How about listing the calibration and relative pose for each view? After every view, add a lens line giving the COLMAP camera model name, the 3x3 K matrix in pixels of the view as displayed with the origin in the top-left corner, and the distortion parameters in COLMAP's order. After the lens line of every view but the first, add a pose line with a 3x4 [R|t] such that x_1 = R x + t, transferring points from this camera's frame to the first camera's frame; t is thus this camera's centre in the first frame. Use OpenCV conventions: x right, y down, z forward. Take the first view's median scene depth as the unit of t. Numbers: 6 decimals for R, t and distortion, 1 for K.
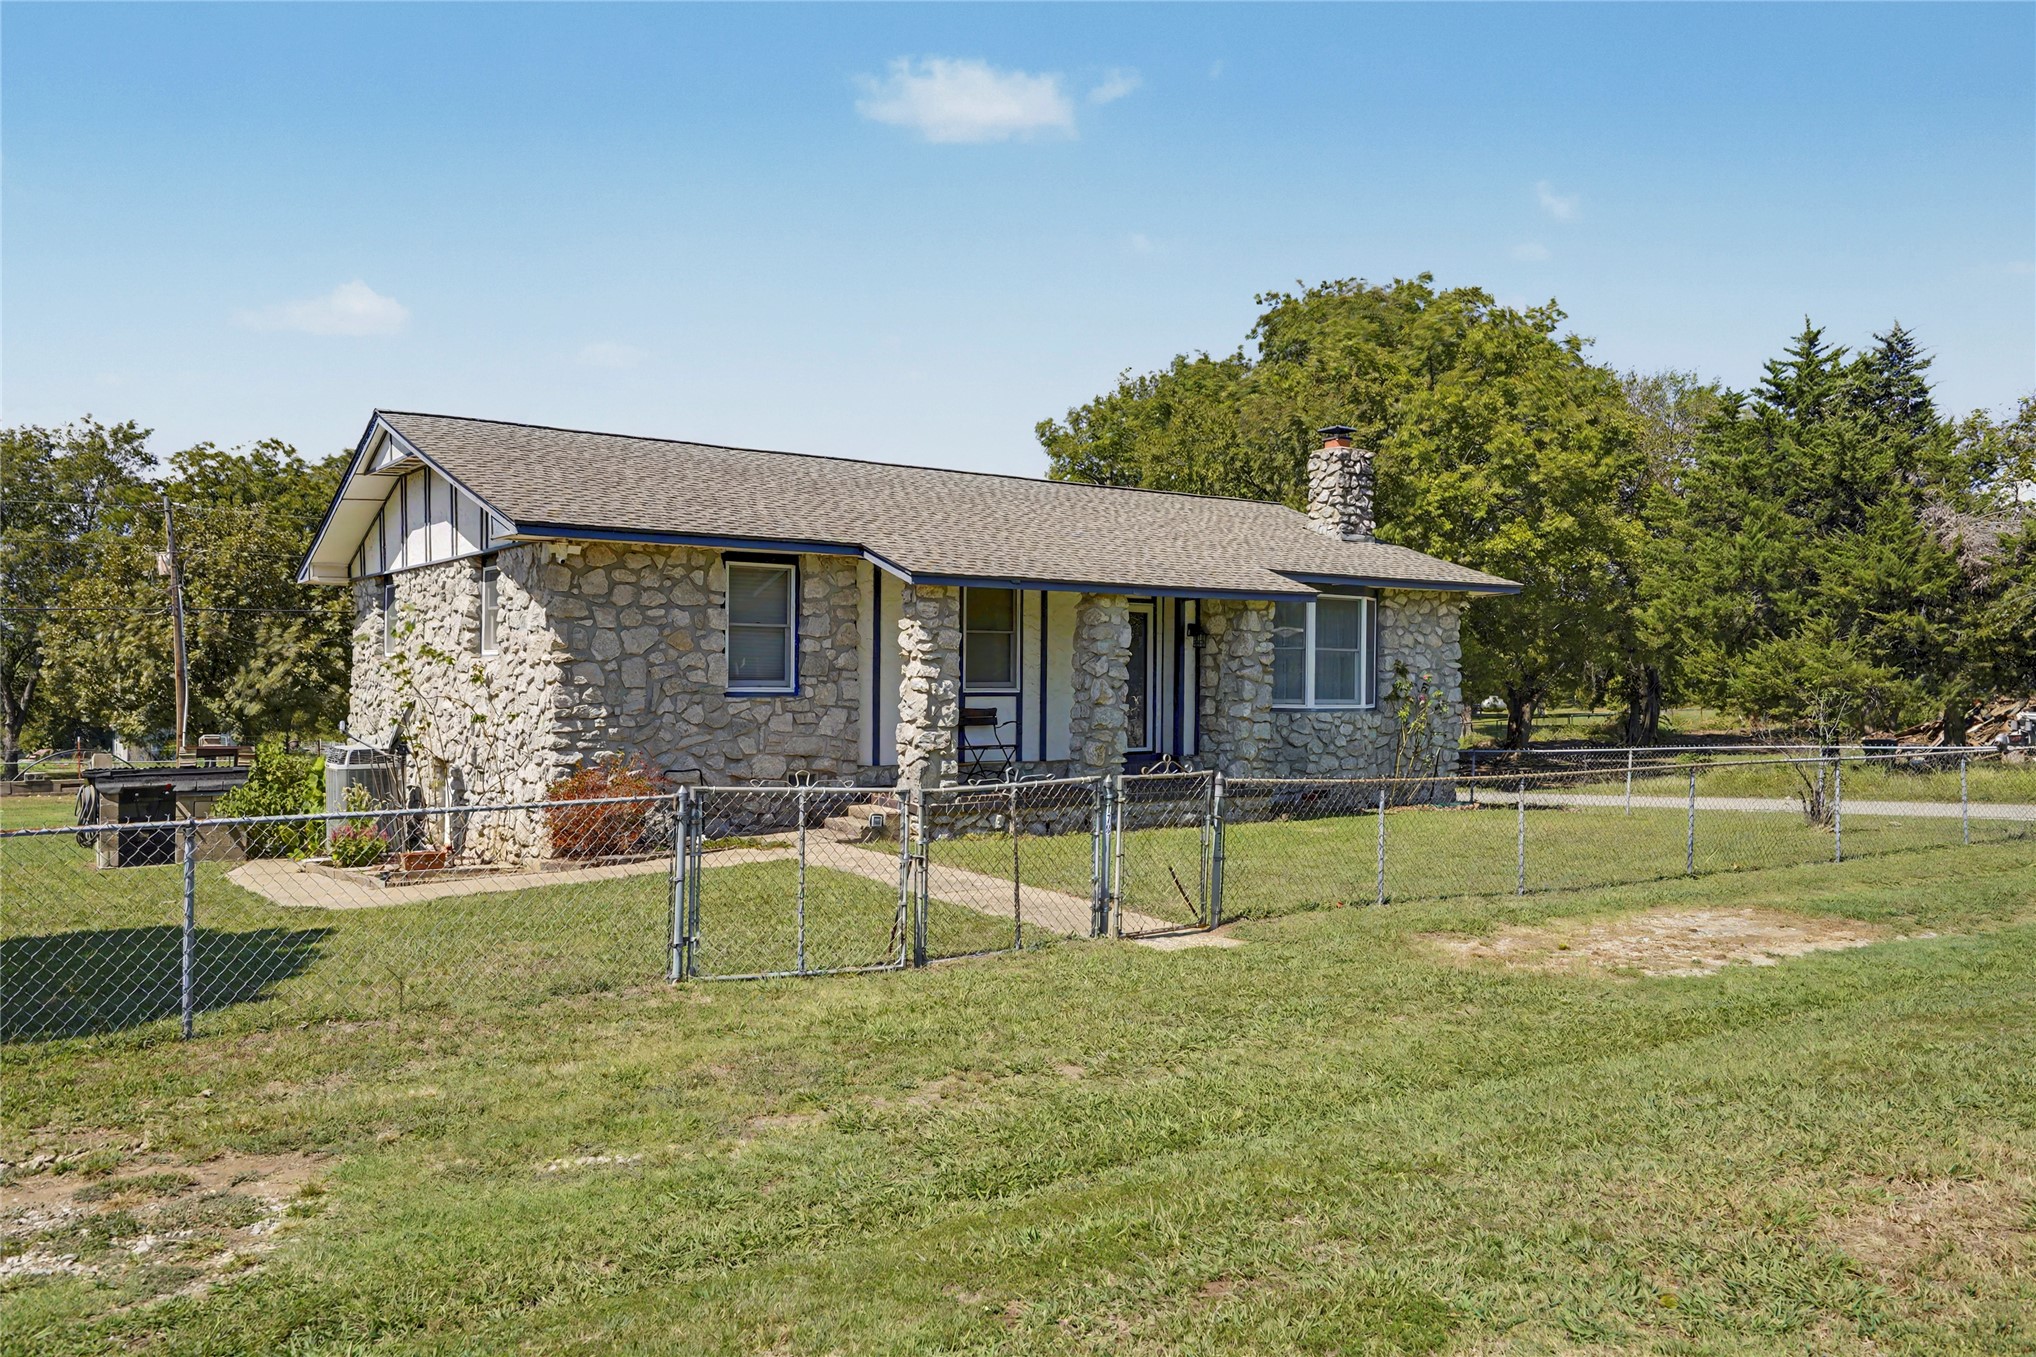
lens RADIAL K [[1461.7, 0, 979.5], [0, 1461.7, 719.6], [0, 0, 1]] dist [0.002918, 0.001394]
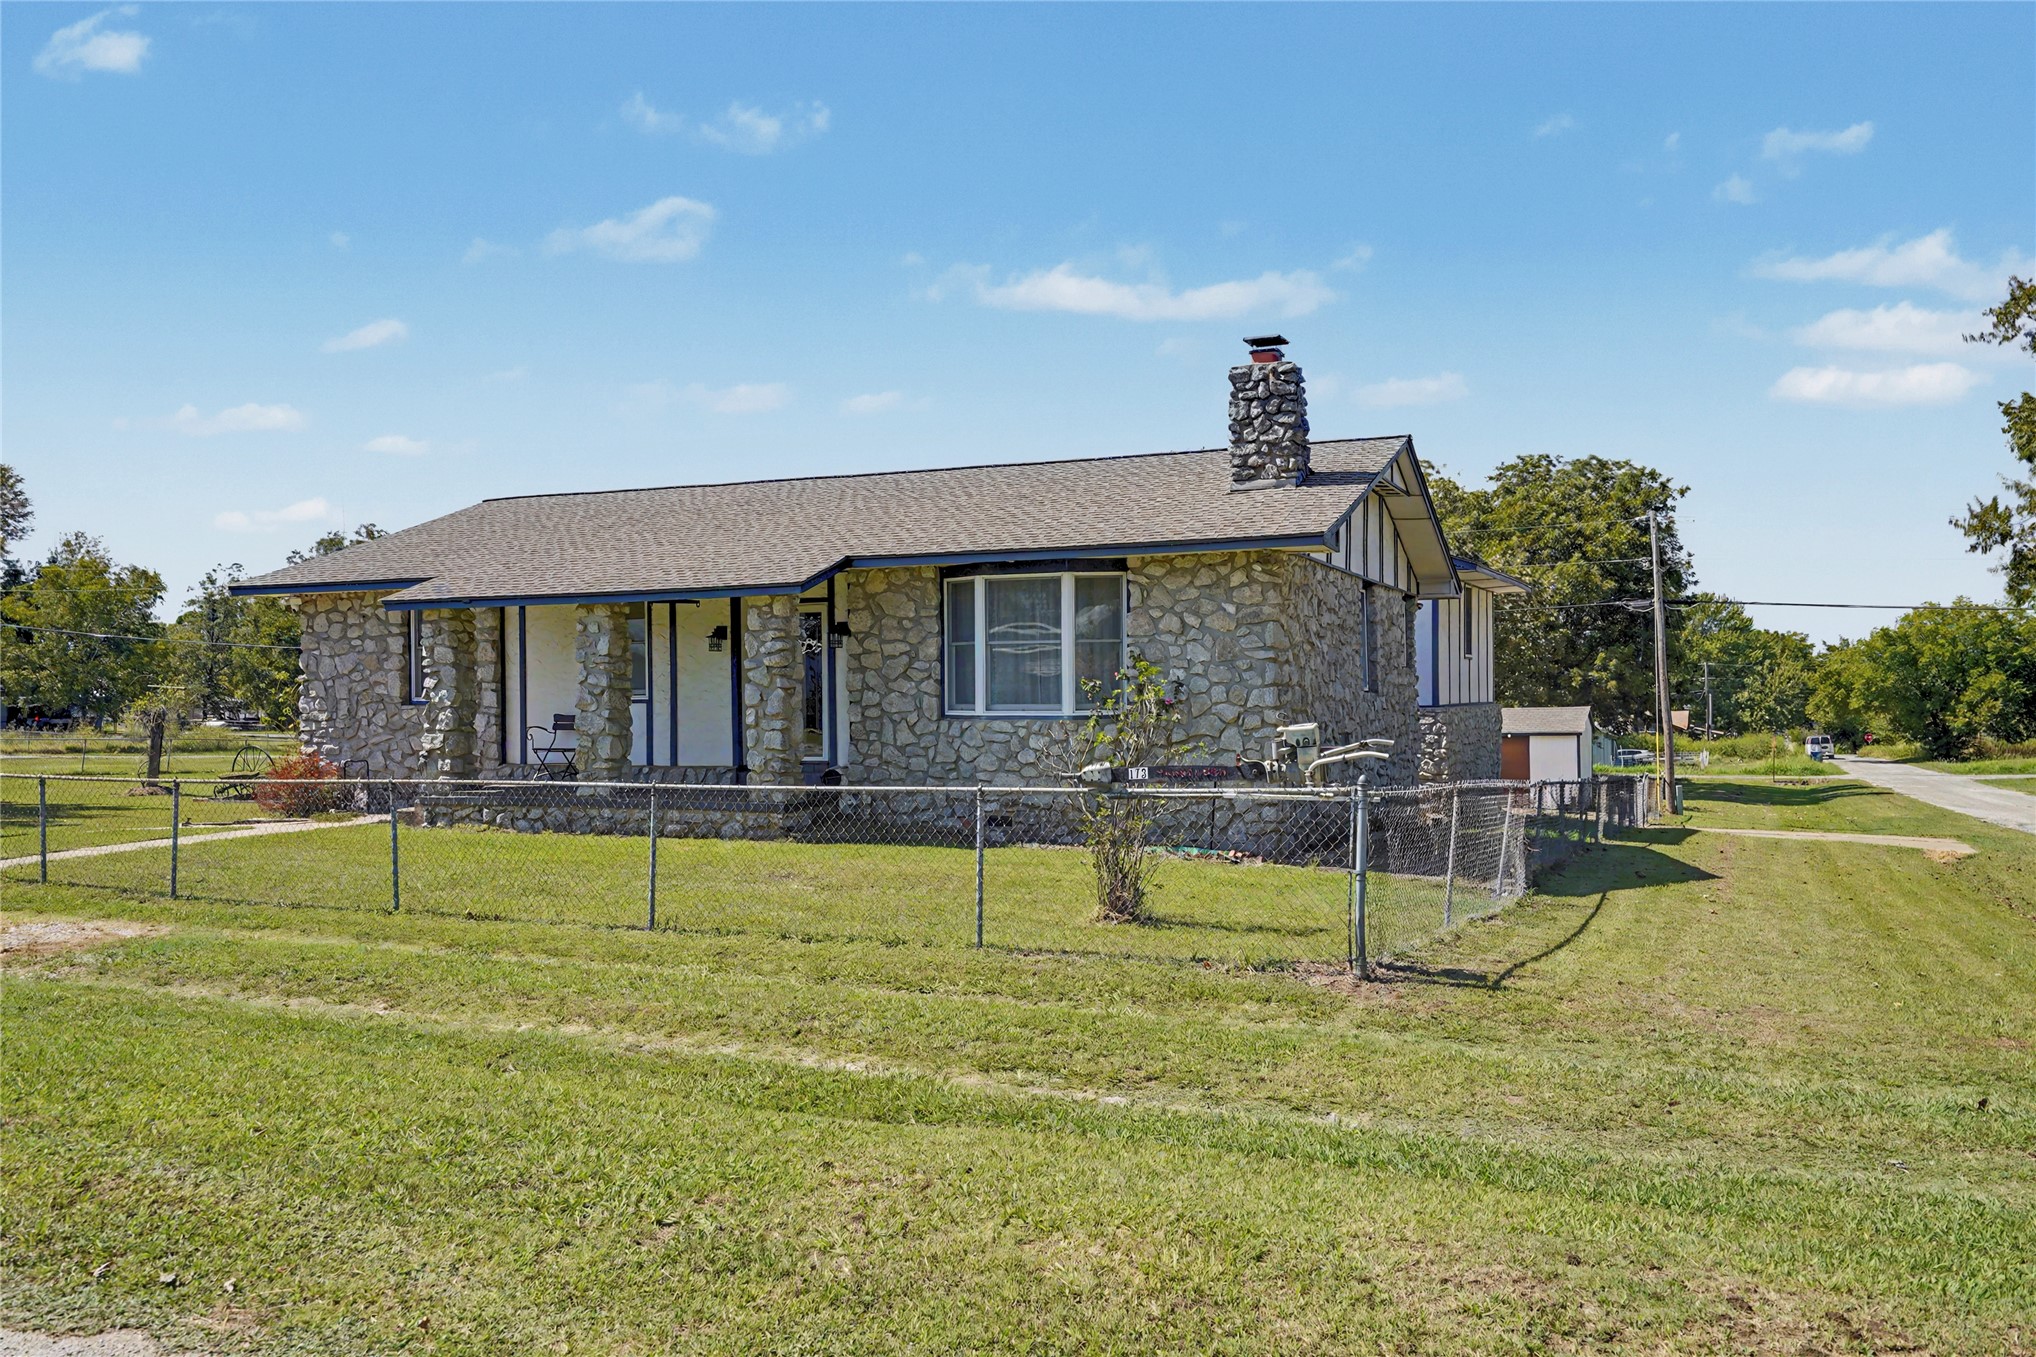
lens RADIAL K [[1556.0, 0, 1023.2], [0, 1556.0, 712.9], [0, 0, 1]] dist [0.013731, 0.004471]
pose [[0.547390, -0.000212, -0.836878, 1.269483], [-0.008874, 0.999942, -0.006057, -0.005278], [0.836831, 0.010742, 0.547356, 0.706902]]
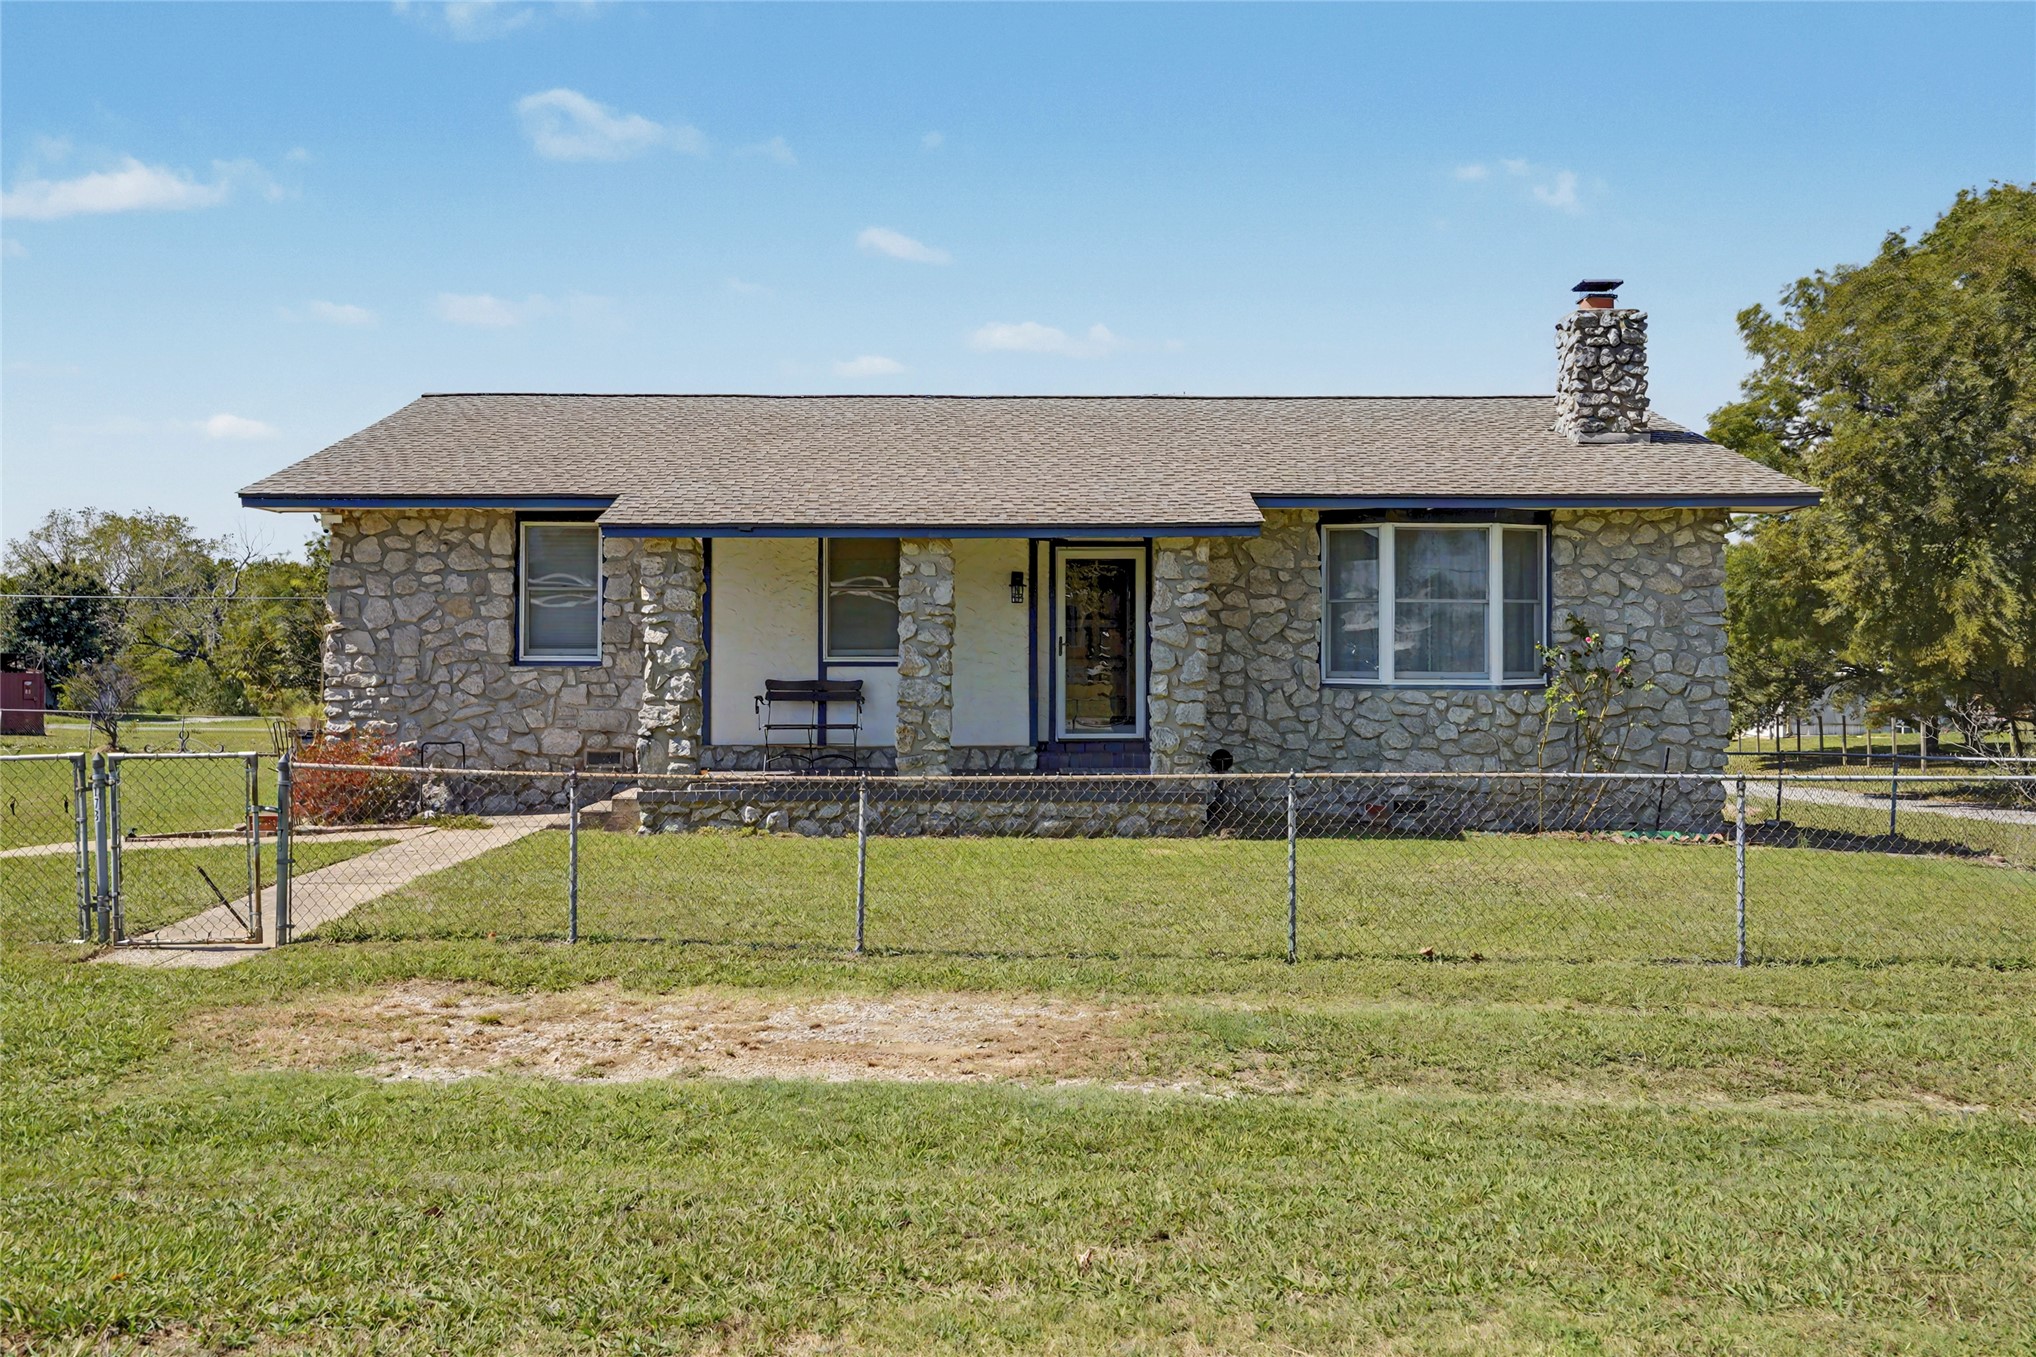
lens RADIAL K [[1612.9, 0, 1006.7], [0, 1612.9, 640.7], [0, 0, 1]] dist [0.007819, 0.002874]
pose [[0.824091, -0.008504, -0.566393, 0.677389], [-0.011516, 0.999429, -0.031761, -0.002519], [0.566340, 0.032696, 0.823523, 0.325115]]
